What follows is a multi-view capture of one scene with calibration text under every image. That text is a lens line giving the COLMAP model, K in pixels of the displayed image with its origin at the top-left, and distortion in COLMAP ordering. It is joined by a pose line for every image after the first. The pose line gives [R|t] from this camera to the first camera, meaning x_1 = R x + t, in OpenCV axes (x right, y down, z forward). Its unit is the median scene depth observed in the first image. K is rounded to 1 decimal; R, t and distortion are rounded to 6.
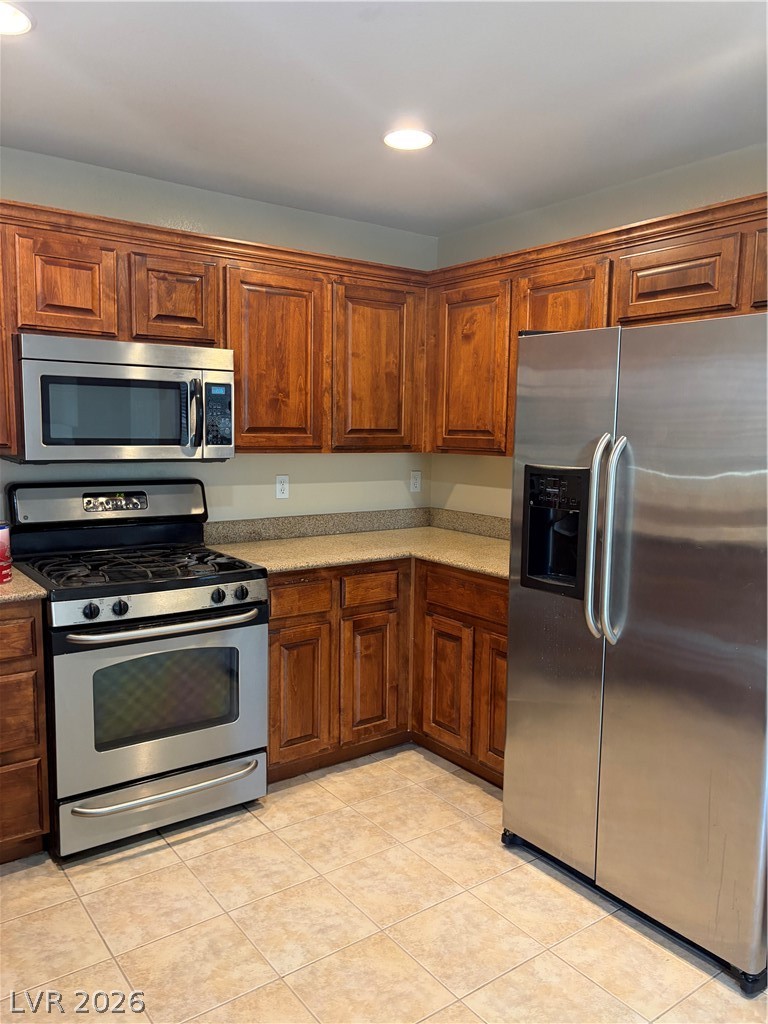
lens RADIAL K [[772.9, 0, 384.0], [0, 772.9, 521.6], [0, 0, 1]] dist [0.031414, -0.020574]
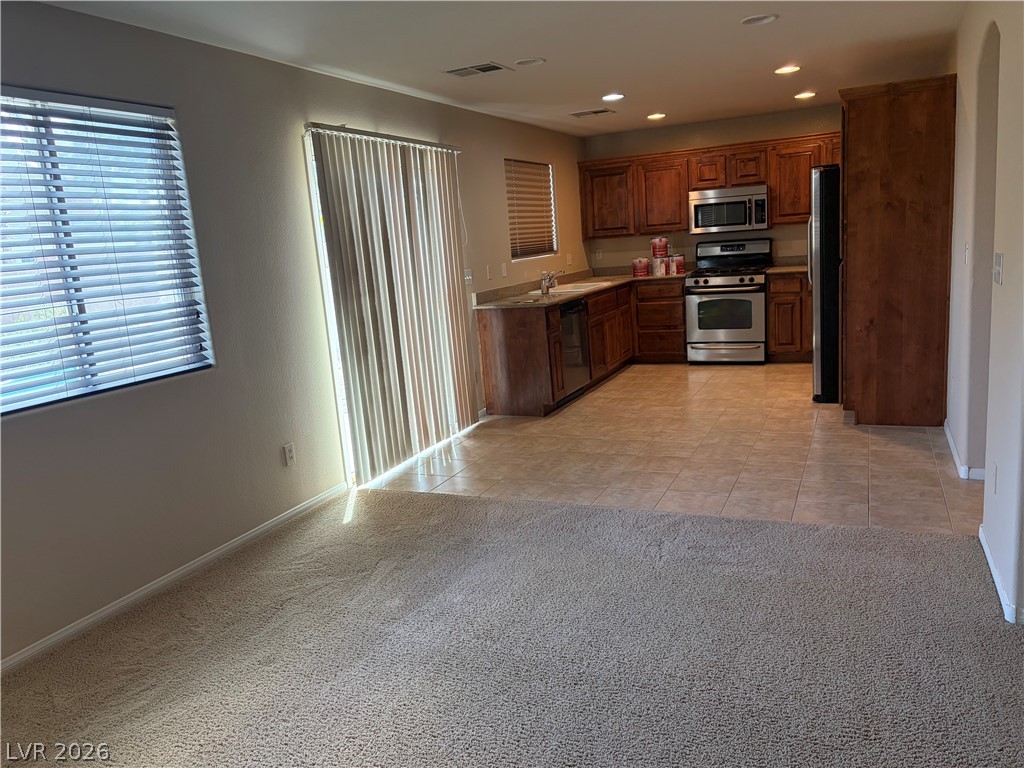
lens RADIAL K [[772.9, 0, 508.1], [0, 772.9, 386.3], [0, 0, 1]] dist [0.031414, -0.020574]
pose [[0.491081, 0.112512, -0.863818, 1.730460], [-0.024302, 0.993007, 0.115524, 0.165699], [0.870775, -0.035739, 0.490381, -1.045181]]
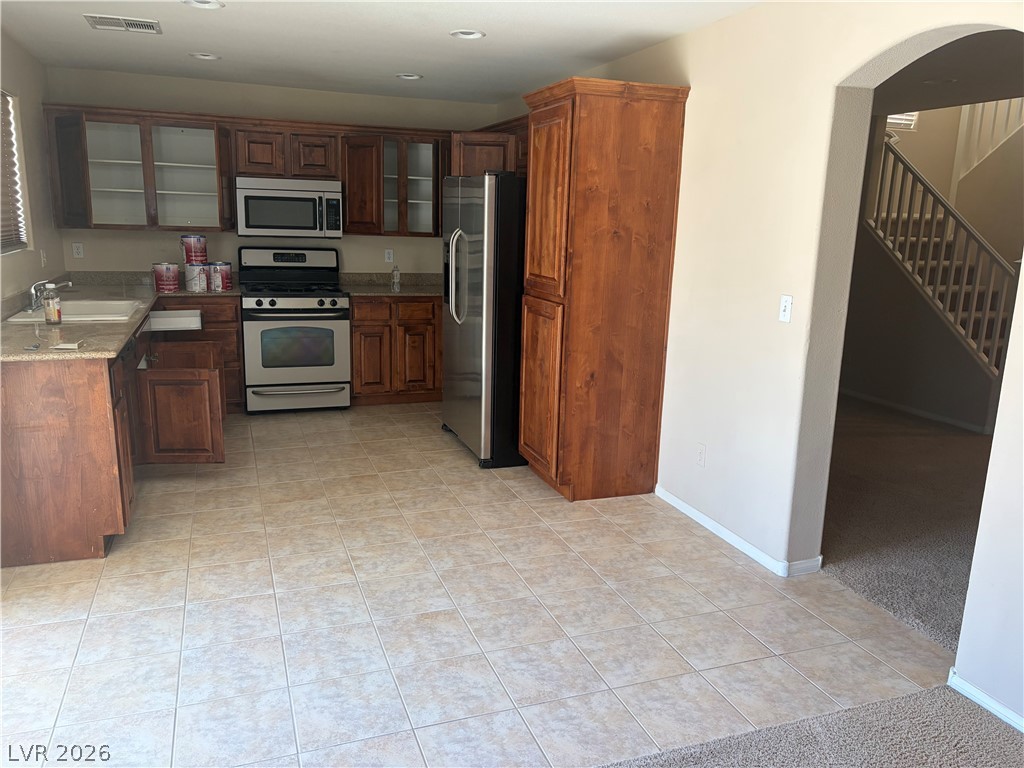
lens RADIAL K [[772.9, 0, 509.7], [0, 772.9, 384.4], [0, 0, 1]] dist [0.031414, -0.020574]
pose [[0.962079, 0.070431, -0.263520, 0.812224], [-0.048262, 0.994801, 0.089680, 0.098872], [0.268467, -0.073561, 0.960476, -0.858398]]
